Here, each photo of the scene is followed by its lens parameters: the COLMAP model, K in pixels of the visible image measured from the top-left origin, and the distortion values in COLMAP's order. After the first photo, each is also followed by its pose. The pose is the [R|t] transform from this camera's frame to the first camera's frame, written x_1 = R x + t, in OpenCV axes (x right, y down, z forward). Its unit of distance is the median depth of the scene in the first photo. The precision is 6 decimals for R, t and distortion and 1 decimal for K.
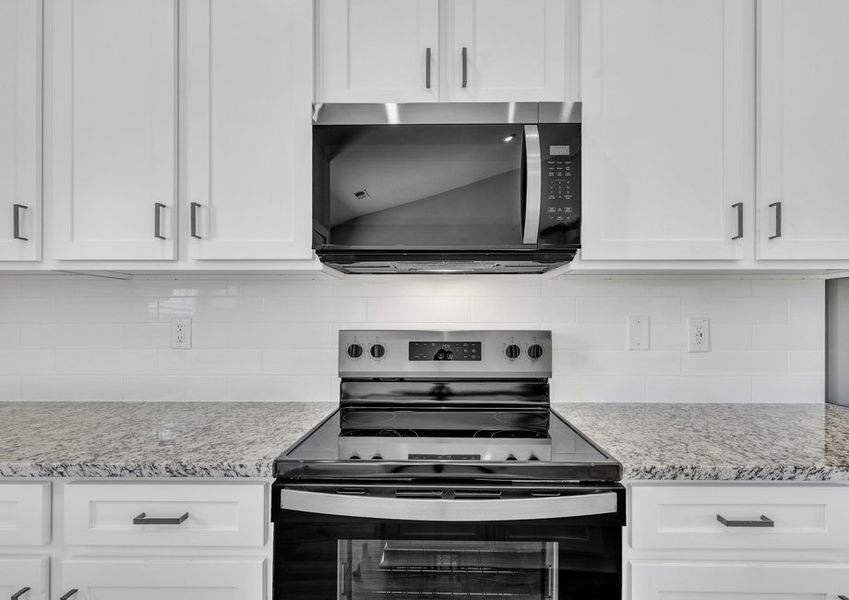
lens RADIAL K [[390.3, 0, 436.1], [0, 390.3, 319.1], [0, 0, 1]] dist [0.004762, -0.000624]
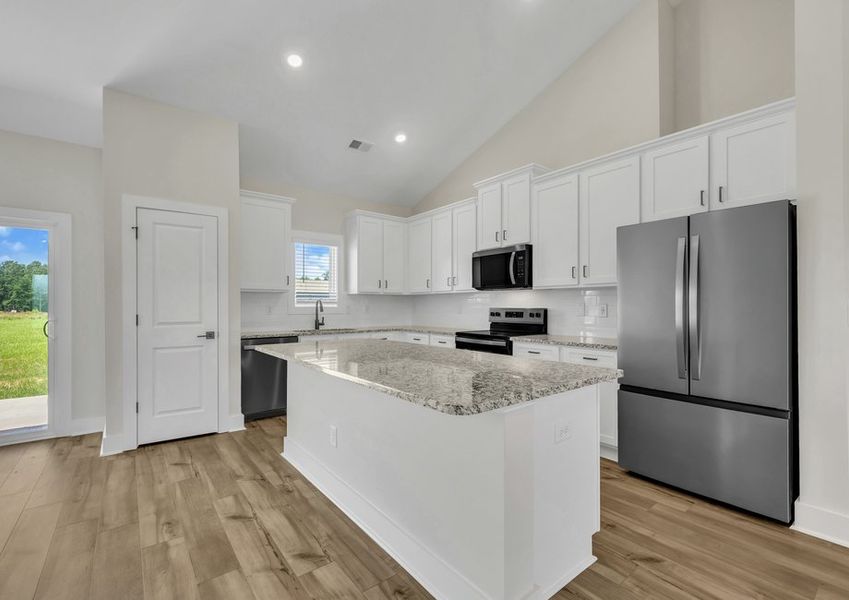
lens RADIAL K [[380.0, 0, 425.2], [0, 380.0, 304.9], [0, 0, 1]] dist [-0.001441, 0.000412]
pose [[0.625312, -0.003211, -0.780368, 2.304434], [0.001422, 0.999995, -0.002975, 0.011619], [0.780373, 0.000751, 0.625314, -1.741353]]
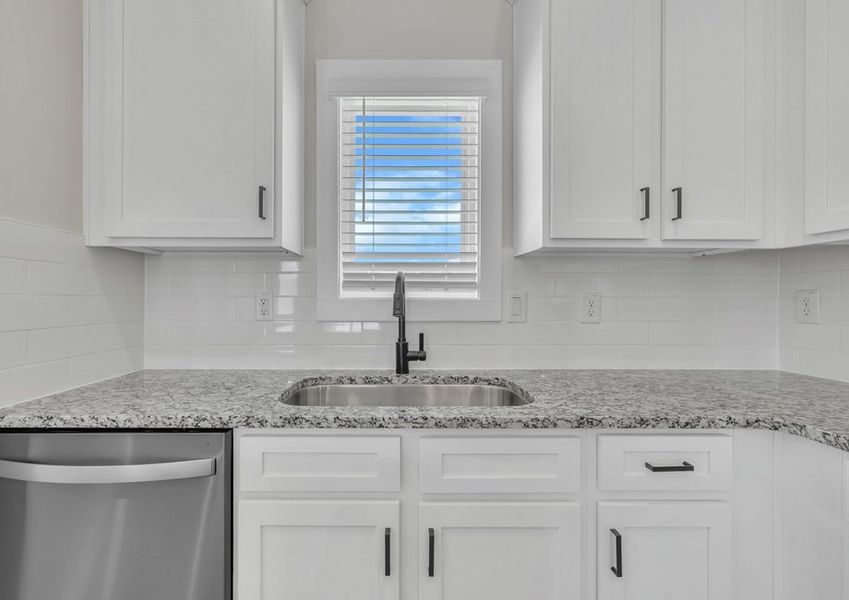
lens RADIAL K [[390.3, 0, 398.1], [0, 390.3, 296.8], [0, 0, 1]] dist [0.004762, -0.000624]
pose [[0.009508, -0.005403, -0.999940, -0.406362], [-0.001526, 0.999984, -0.005418, 0.020061], [0.999954, 0.001577, 0.009500, -0.082164]]
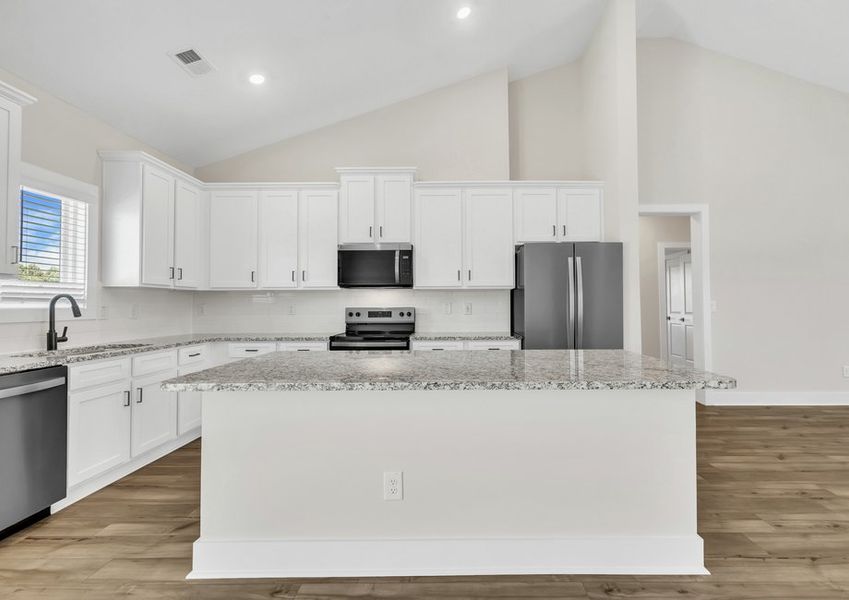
lens RADIAL K [[380.0, 0, 448.5], [0, 380.0, 297.2], [0, 0, 1]] dist [-0.001441, 0.000412]
pose [[0.999972, -0.005026, 0.005537, 0.635353], [0.005137, 0.999780, -0.020347, 0.011985], [-0.005434, 0.020375, 0.999778, -2.326431]]
